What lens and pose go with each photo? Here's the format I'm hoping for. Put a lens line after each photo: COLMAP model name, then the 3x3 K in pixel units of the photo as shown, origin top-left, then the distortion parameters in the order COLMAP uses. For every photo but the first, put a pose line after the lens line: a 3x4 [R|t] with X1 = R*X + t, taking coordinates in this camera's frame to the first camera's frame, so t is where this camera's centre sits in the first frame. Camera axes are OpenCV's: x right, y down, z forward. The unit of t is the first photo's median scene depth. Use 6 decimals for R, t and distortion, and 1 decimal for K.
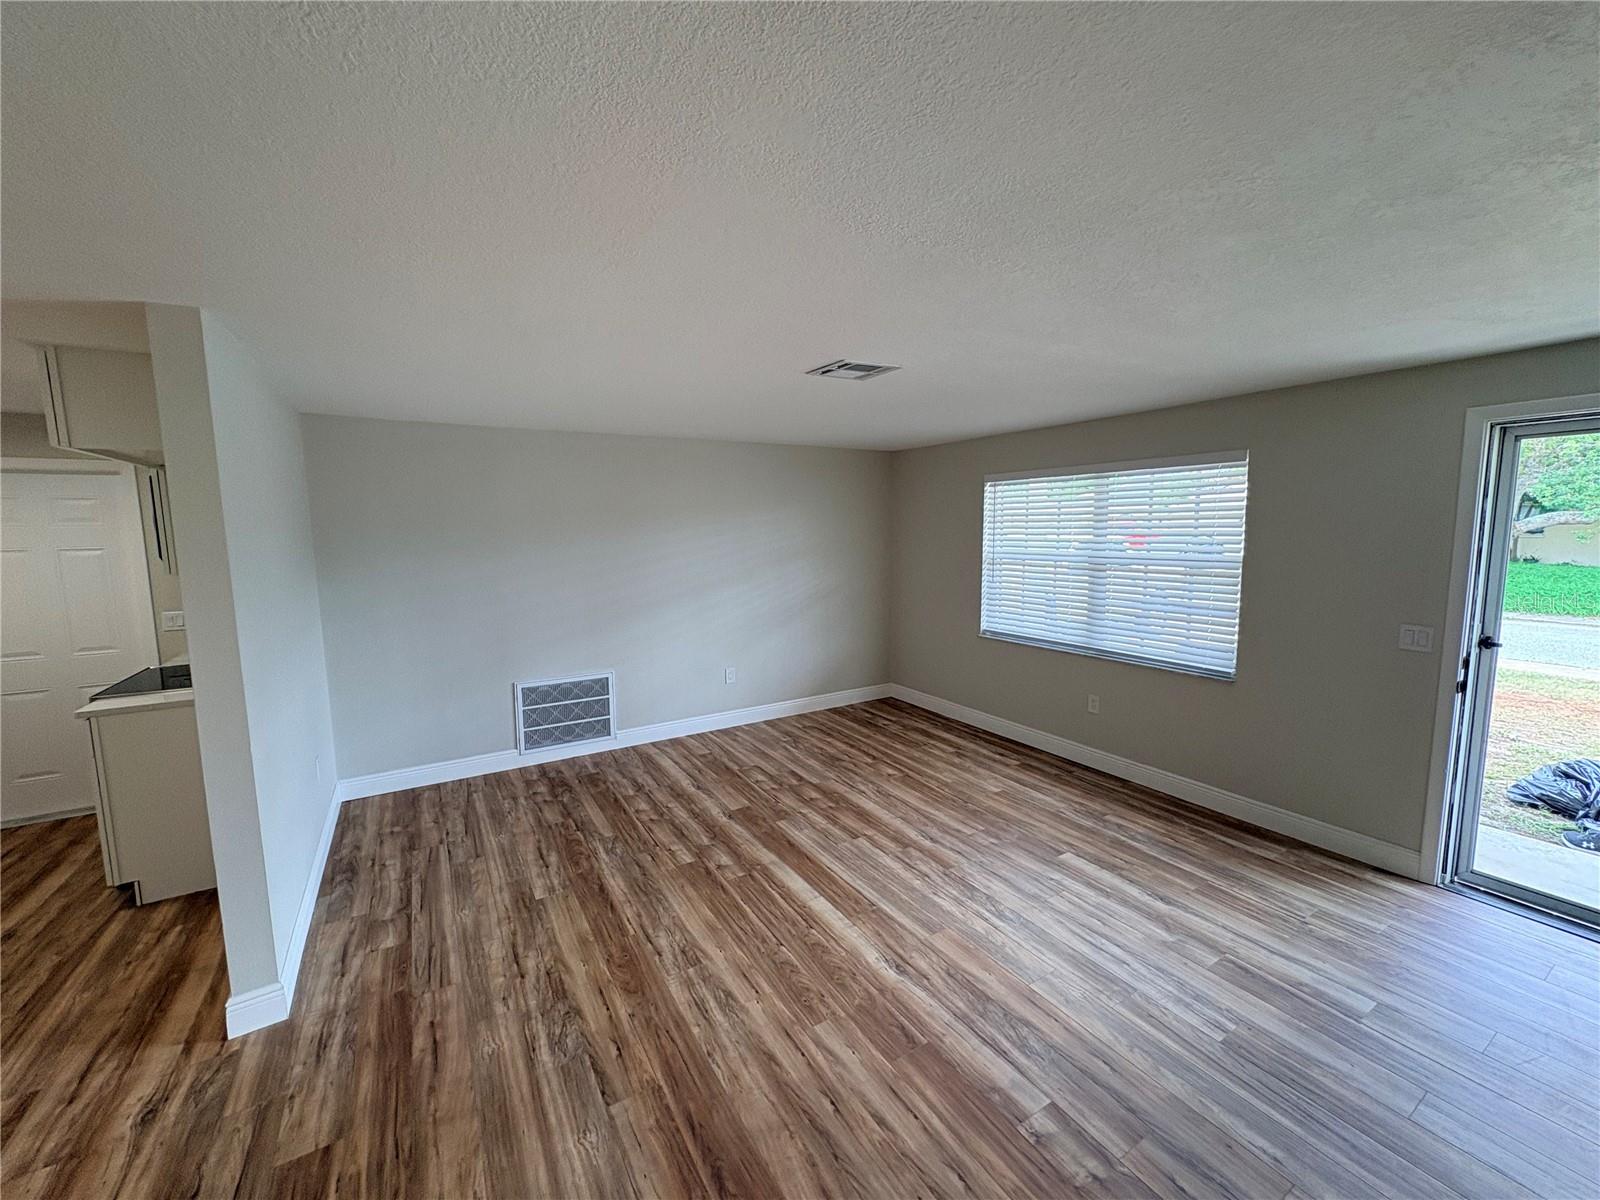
lens RADIAL K [[639.8, 0, 798.3], [0, 639.8, 600.5], [0, 0, 1]] dist [0.001695, -0.000313]
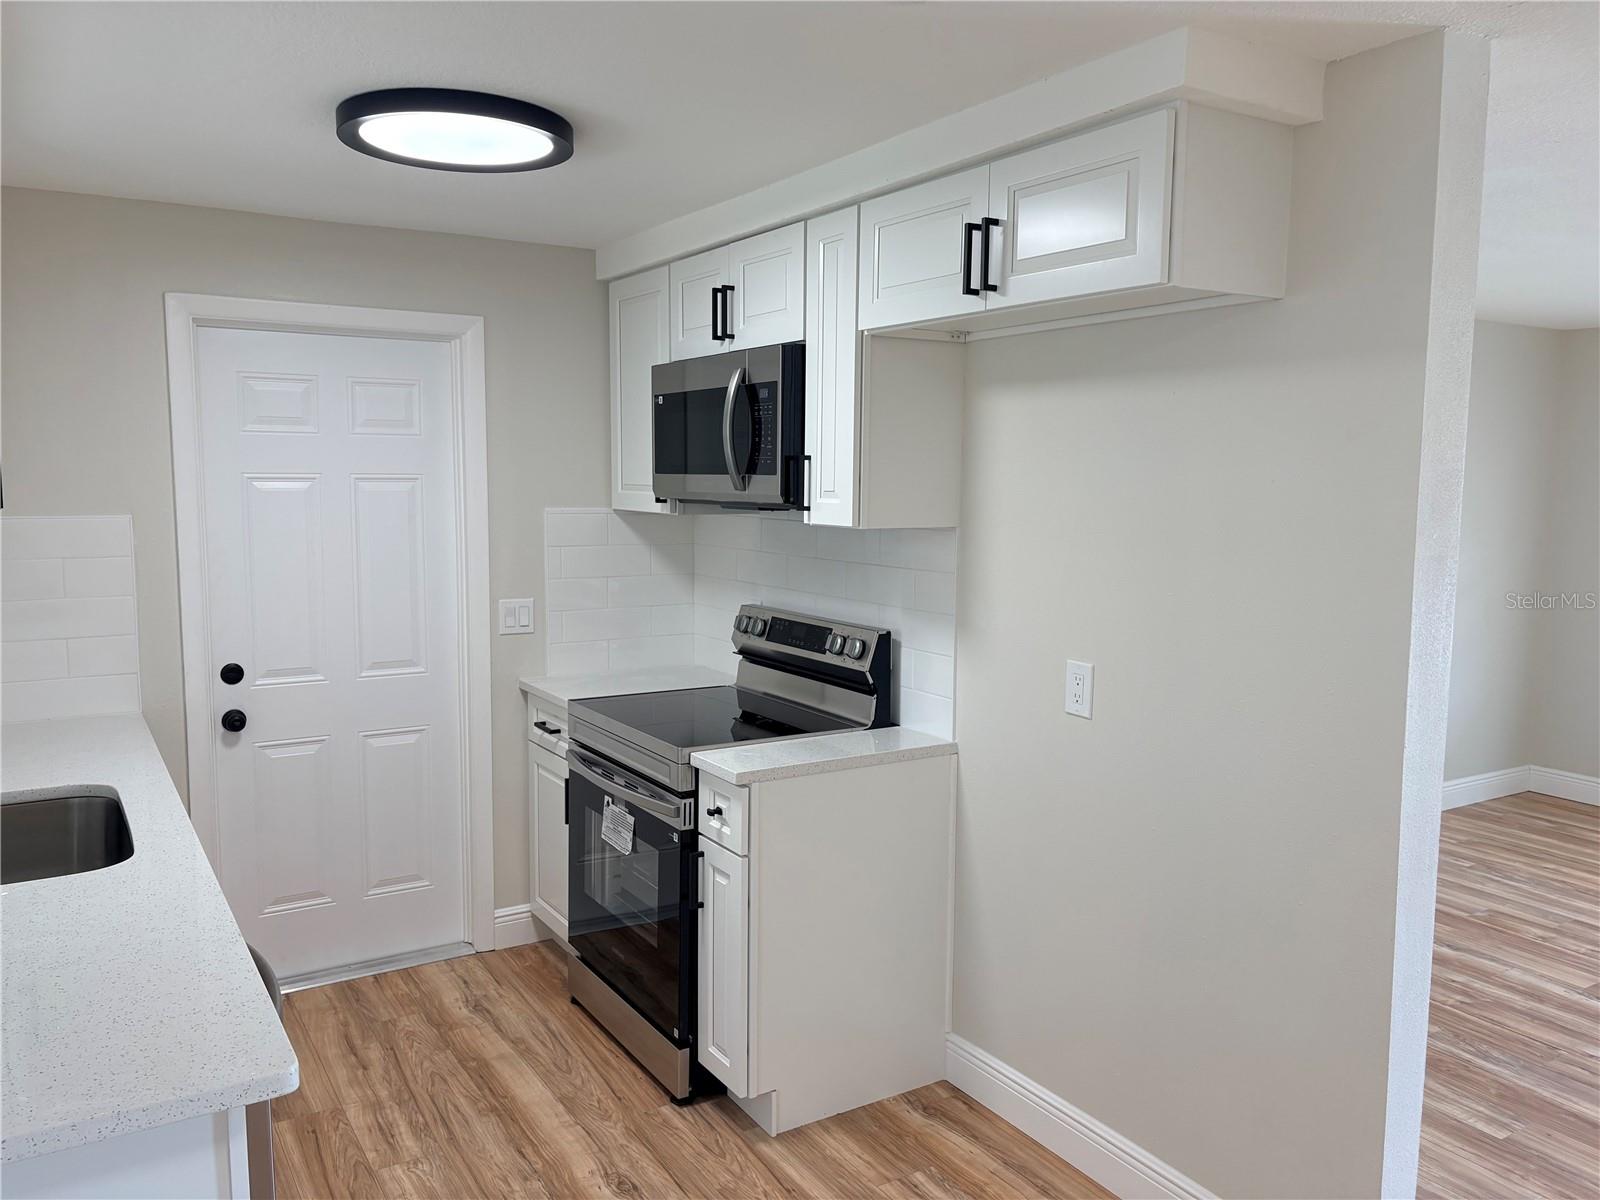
lens RADIAL K [[1221.1, 0, 800.0], [0, 1221.1, 600.0], [0, 0, 1]] dist [0.045147, -0.039455]
pose [[0.999664, 0.020854, 0.015412, -0.697365], [-0.020663, 0.999709, -0.012414, 0.024644], [-0.015666, 0.012092, 0.999804, -0.029557]]
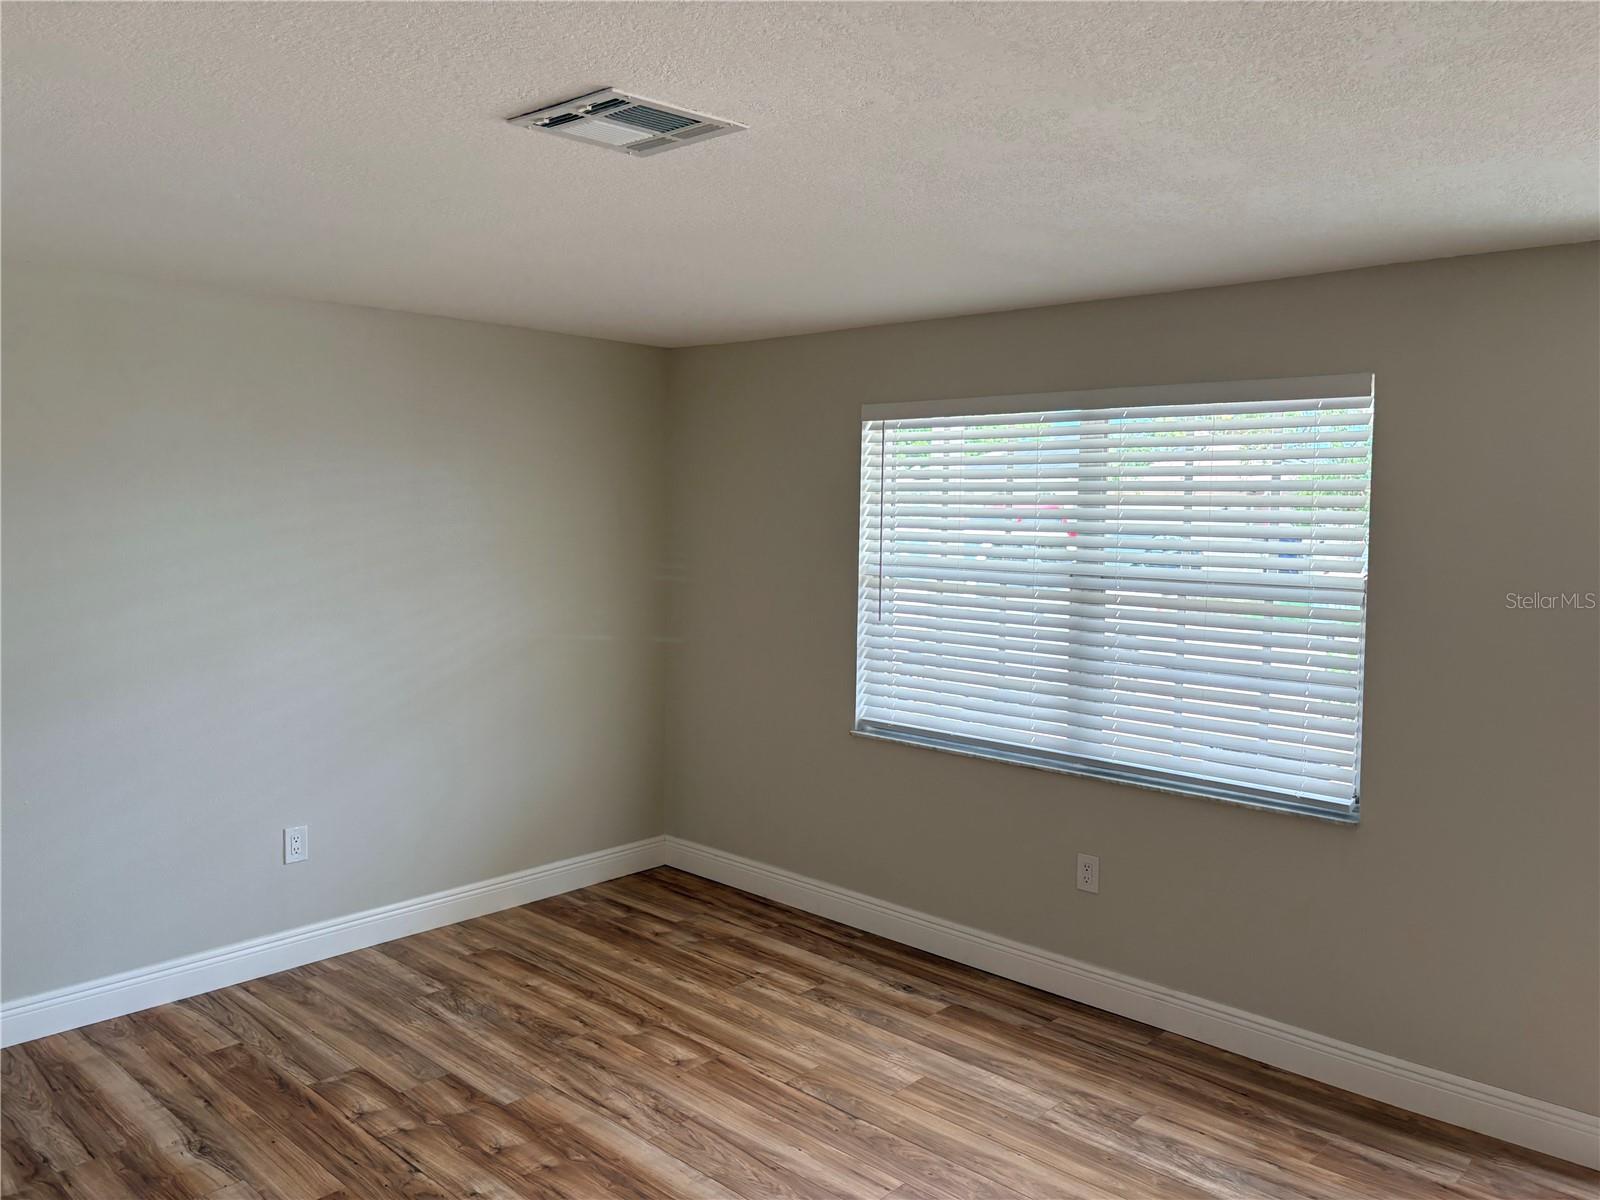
lens RADIAL K [[1213.9, 0, 797.3], [0, 1213.9, 580.2], [0, 0, 1]] dist [0.040742, -0.046491]
pose [[0.960829, 0.008663, 0.277005, -0.015692], [0.006204, 0.998589, -0.052749, -0.015529], [-0.277071, 0.052401, 0.959419, 0.149779]]
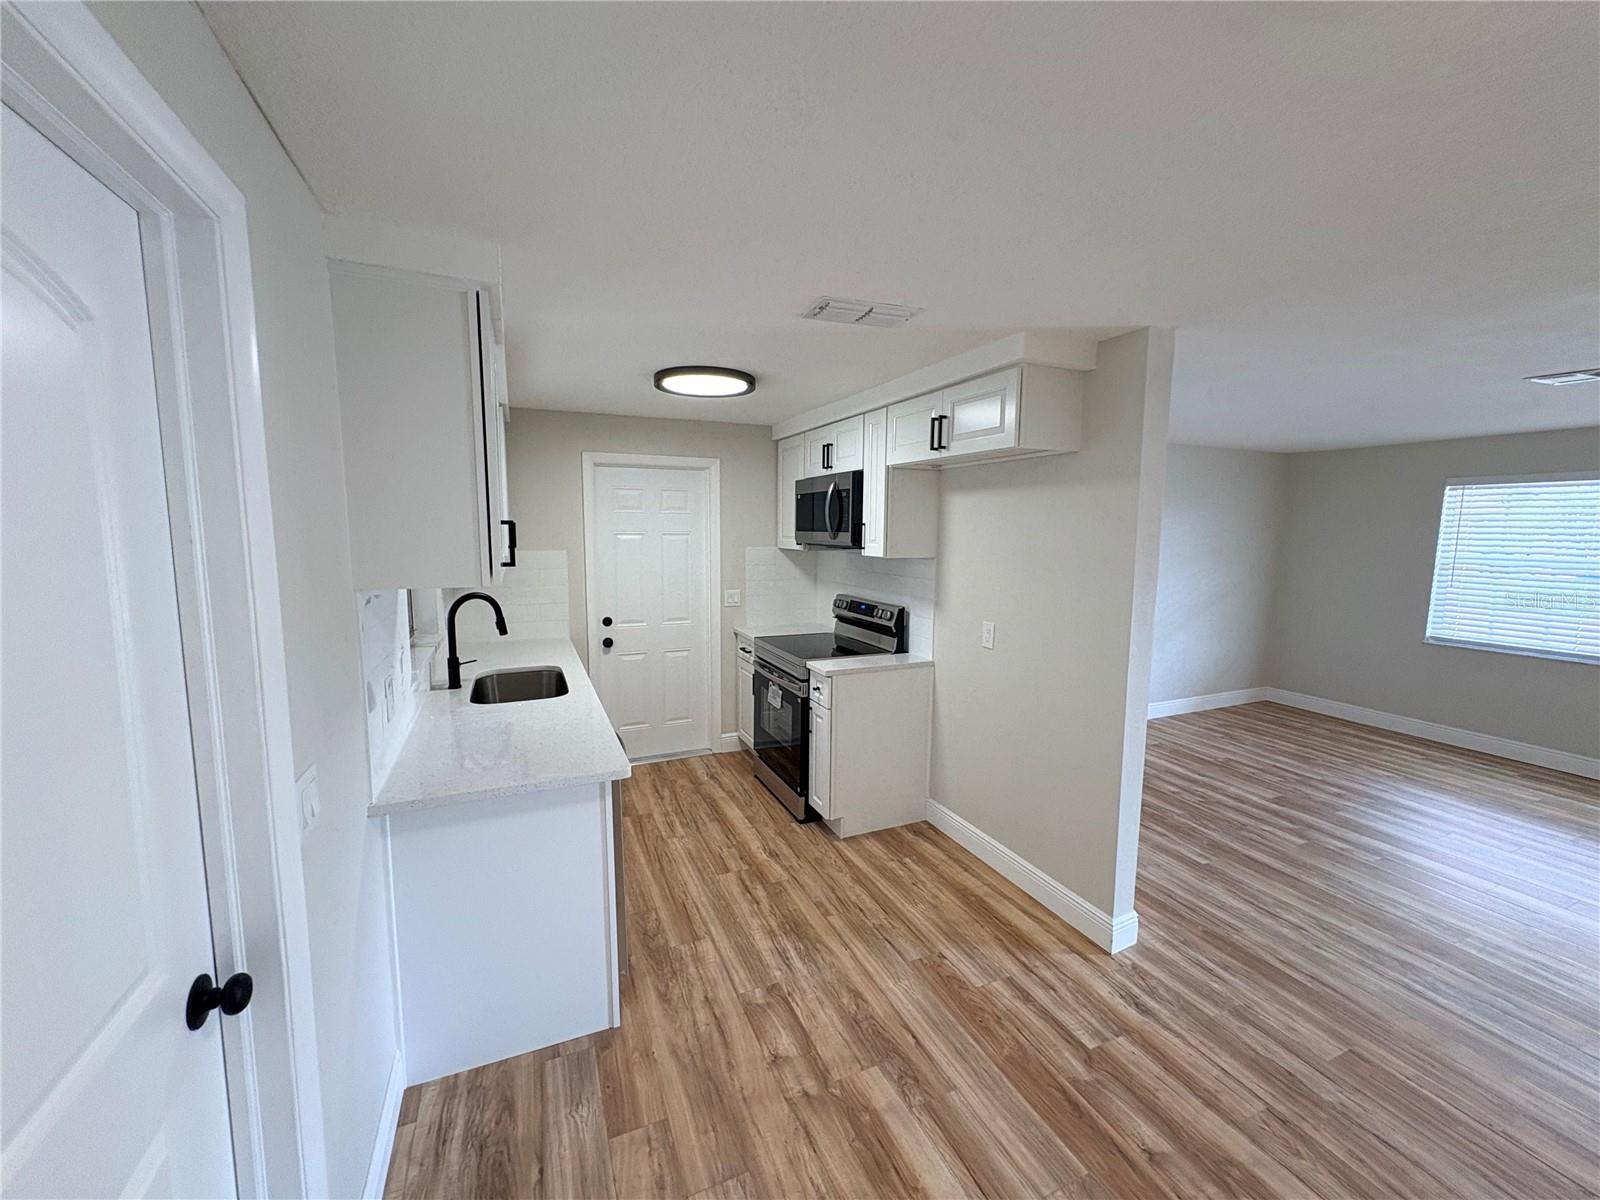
lens RADIAL K [[639.8, 0, 798.3], [0, 639.8, 600.5], [0, 0, 1]] dist [0.001695, -0.000313]
pose [[0.991280, 0.035680, -0.126848, -0.658858], [-0.035730, 0.999360, 0.001882, 0.028141], [0.126834, 0.002667, 0.991920, -0.116191]]
